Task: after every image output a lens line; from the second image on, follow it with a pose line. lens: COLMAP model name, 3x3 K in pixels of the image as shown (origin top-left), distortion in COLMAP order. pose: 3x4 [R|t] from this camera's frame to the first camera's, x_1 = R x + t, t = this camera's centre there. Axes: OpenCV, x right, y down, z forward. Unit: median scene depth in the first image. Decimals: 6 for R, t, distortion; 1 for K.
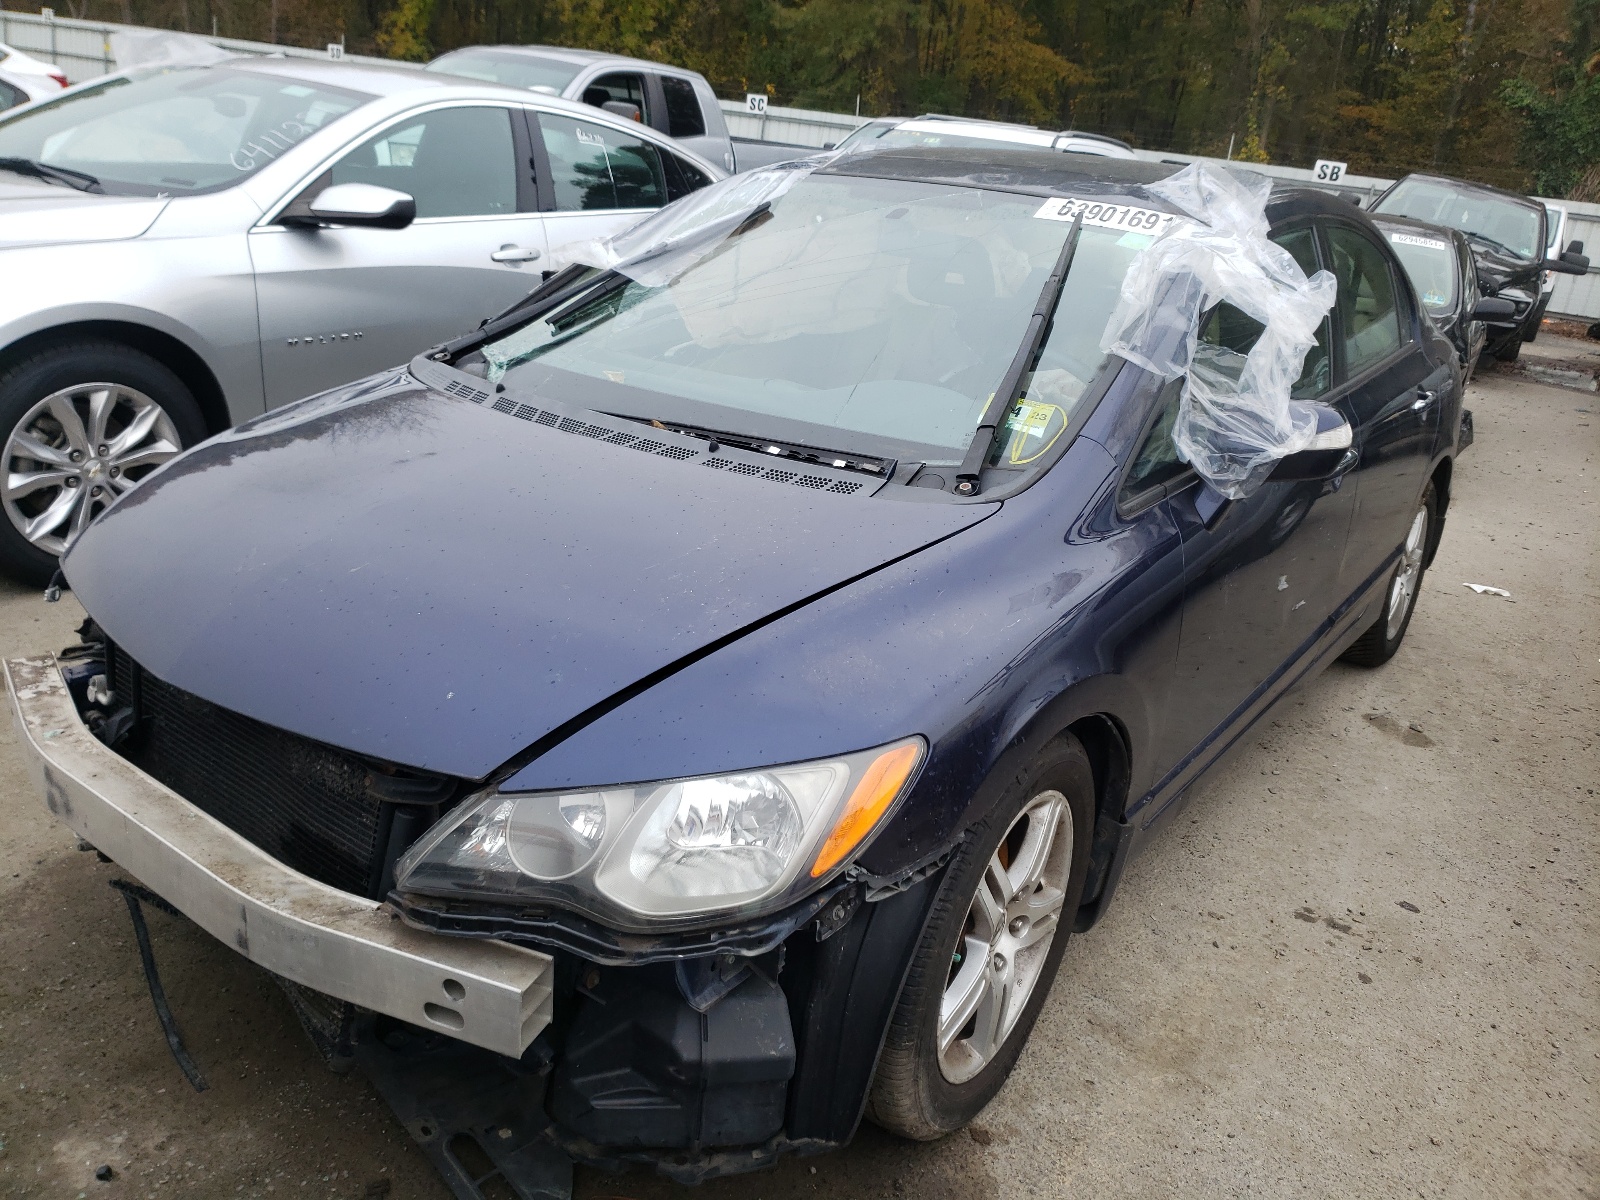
lens RADIAL K [[1229.3, 0, 800.0], [0, 1229.3, 600.0], [0, 0, 1]] dist [-0.002283, -0.001822]
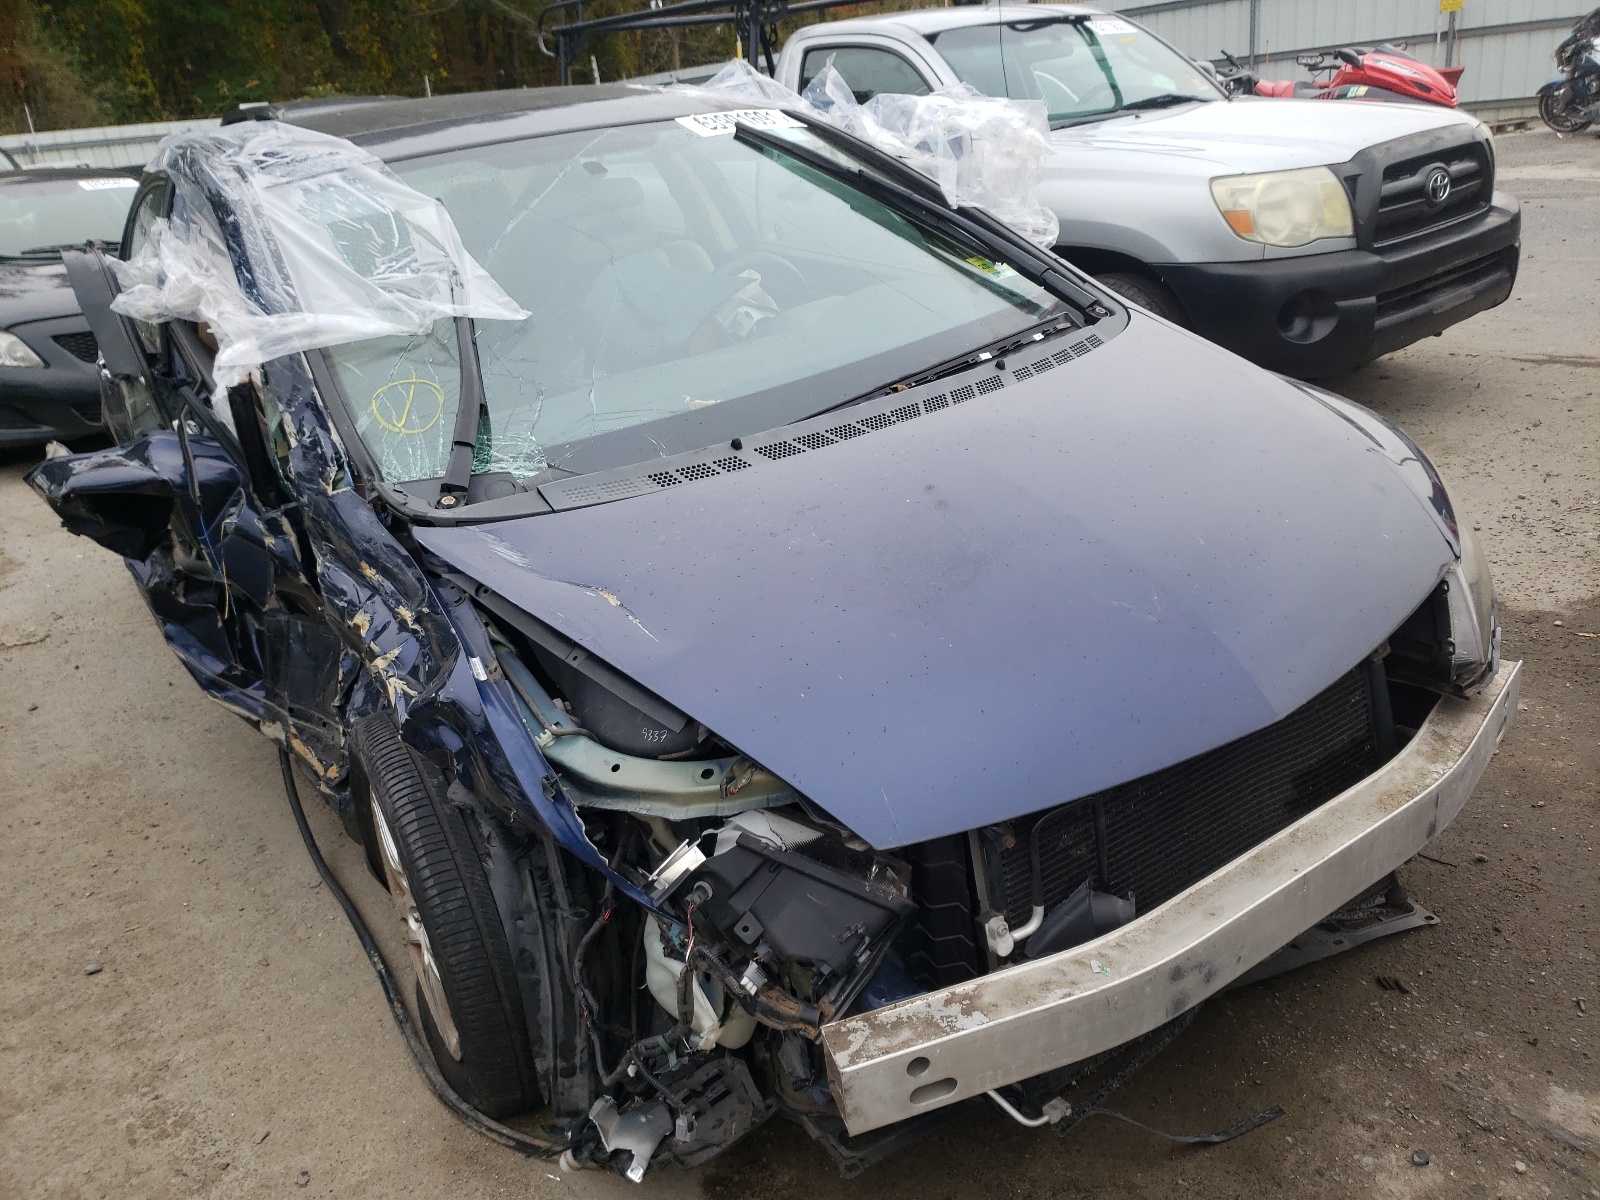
lens RADIAL K [[1229.3, 0, 800.0], [0, 1229.3, 600.0], [0, 0, 1]] dist [-0.002283, -0.001822]
pose [[0.345099, -0.511566, 0.786897, -1.075055], [0.464622, 0.821581, 0.330351, -0.391849], [-0.815496, 0.251606, 0.521211, 0.643049]]
